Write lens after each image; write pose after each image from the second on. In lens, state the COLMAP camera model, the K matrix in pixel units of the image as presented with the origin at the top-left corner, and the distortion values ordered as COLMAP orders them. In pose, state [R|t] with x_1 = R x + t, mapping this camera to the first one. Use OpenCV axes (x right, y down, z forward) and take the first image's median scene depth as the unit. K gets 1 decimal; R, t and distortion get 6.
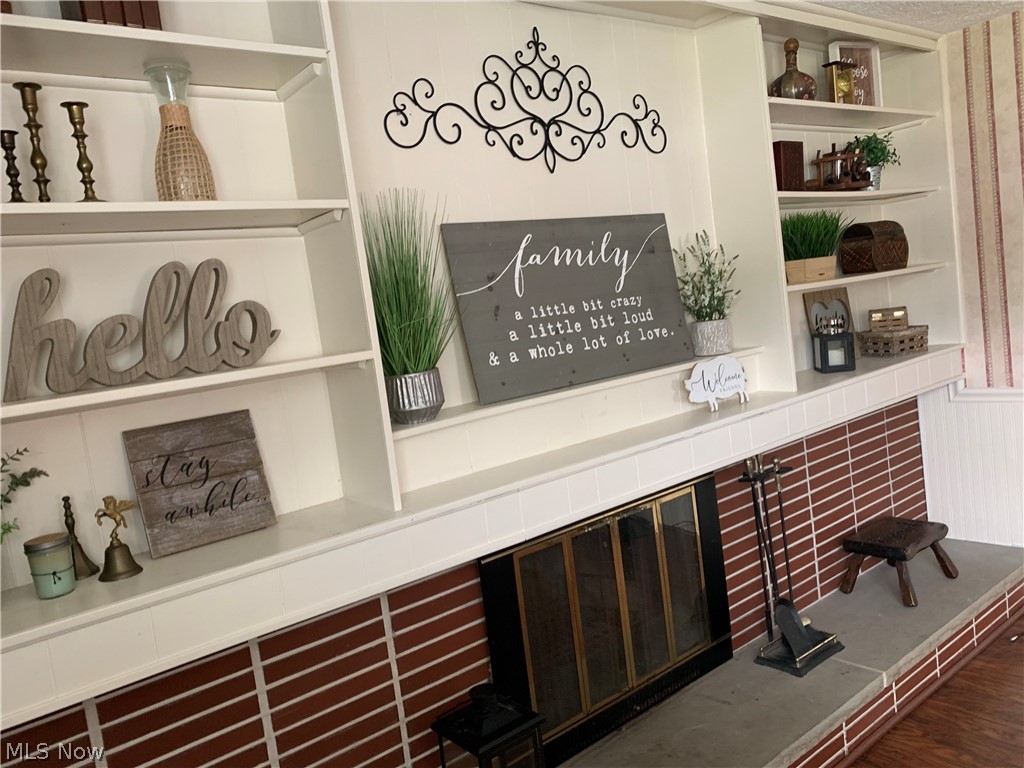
lens RADIAL K [[796.2, 0, 514.7], [0, 796.2, 388.0], [0, 0, 1]] dist [0.048628, -0.062895]
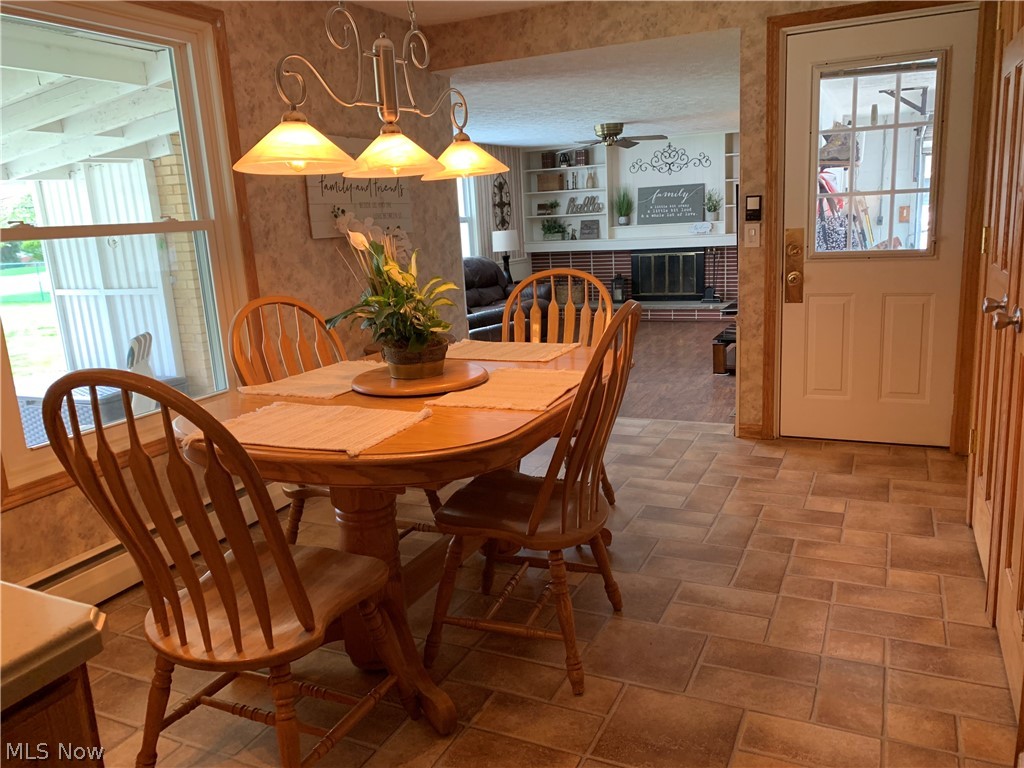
lens RADIAL K [[796.2, 0, 514.7], [0, 796.2, 388.0], [0, 0, 1]] dist [0.048628, -0.062895]
pose [[0.440437, 0.295033, -0.847921, 3.873724], [-0.093448, 0.954396, 0.283541, -0.324609], [0.892907, -0.045646, 0.447922, -1.867327]]
